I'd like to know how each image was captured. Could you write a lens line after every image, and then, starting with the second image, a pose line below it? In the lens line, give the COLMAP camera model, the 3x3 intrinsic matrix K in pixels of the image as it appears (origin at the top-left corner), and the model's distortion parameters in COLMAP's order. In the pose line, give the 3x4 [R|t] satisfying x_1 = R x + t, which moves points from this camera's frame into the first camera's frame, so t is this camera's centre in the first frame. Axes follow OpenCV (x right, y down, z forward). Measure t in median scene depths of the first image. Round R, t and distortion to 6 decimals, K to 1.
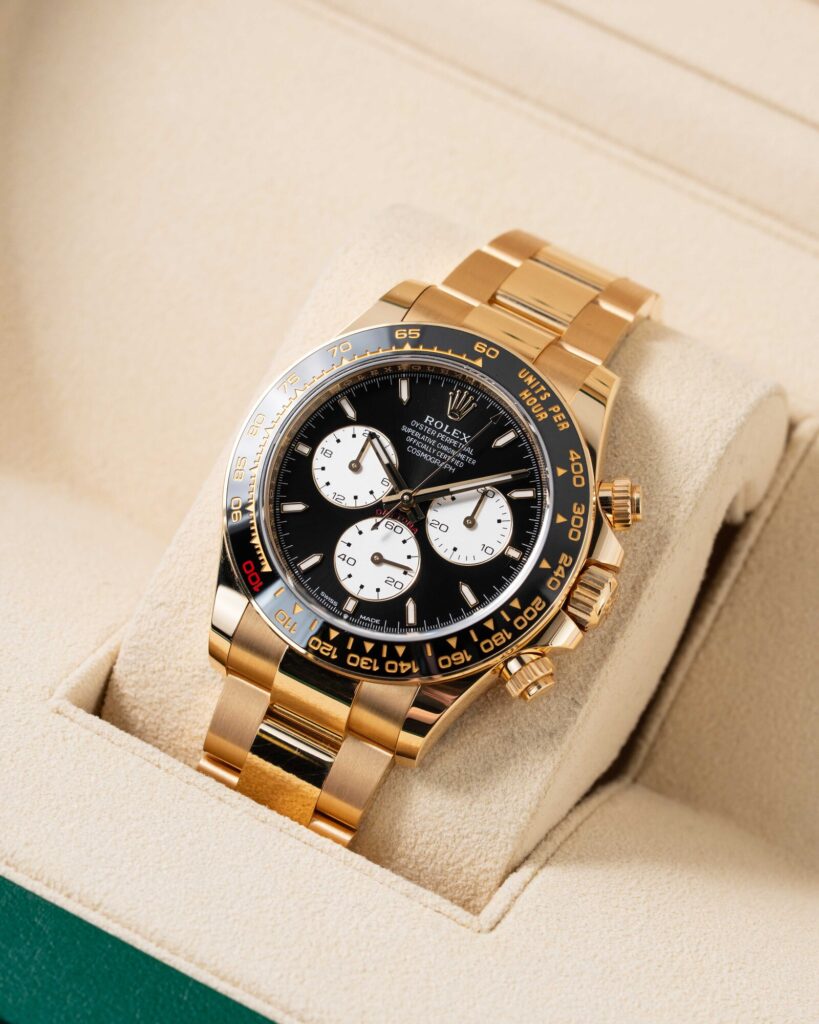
lens RADIAL K [[6066.5, 0, 410.5], [0, 6066.5, 511.5], [0, 0, 1]] dist [0.950743, 0.000000]
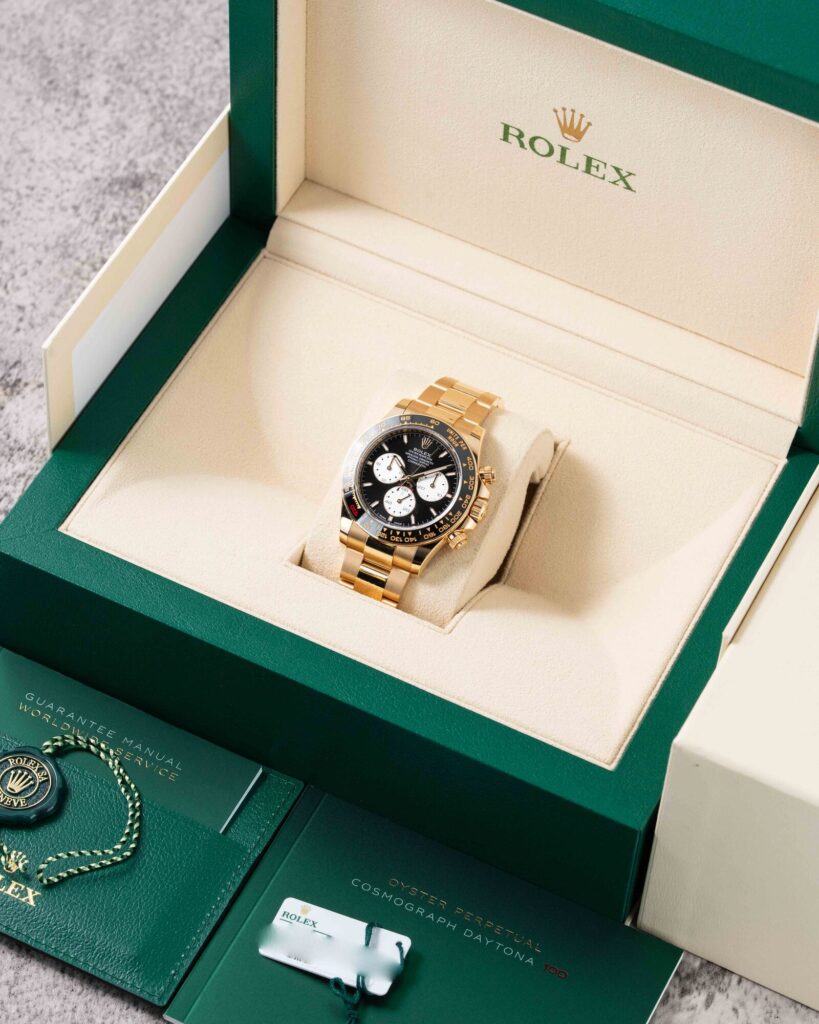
lens RADIAL K [[6066.5, 0, 410.0], [0, 6066.5, 513.0], [0, 0, 1]] dist [0.950743, 0.000000]
pose [[0.997923, -0.063136, -0.012802, 0.033257], [0.062894, 0.997848, -0.018527, 0.062840], [0.013944, 0.017683, 0.999746, -1.694709]]
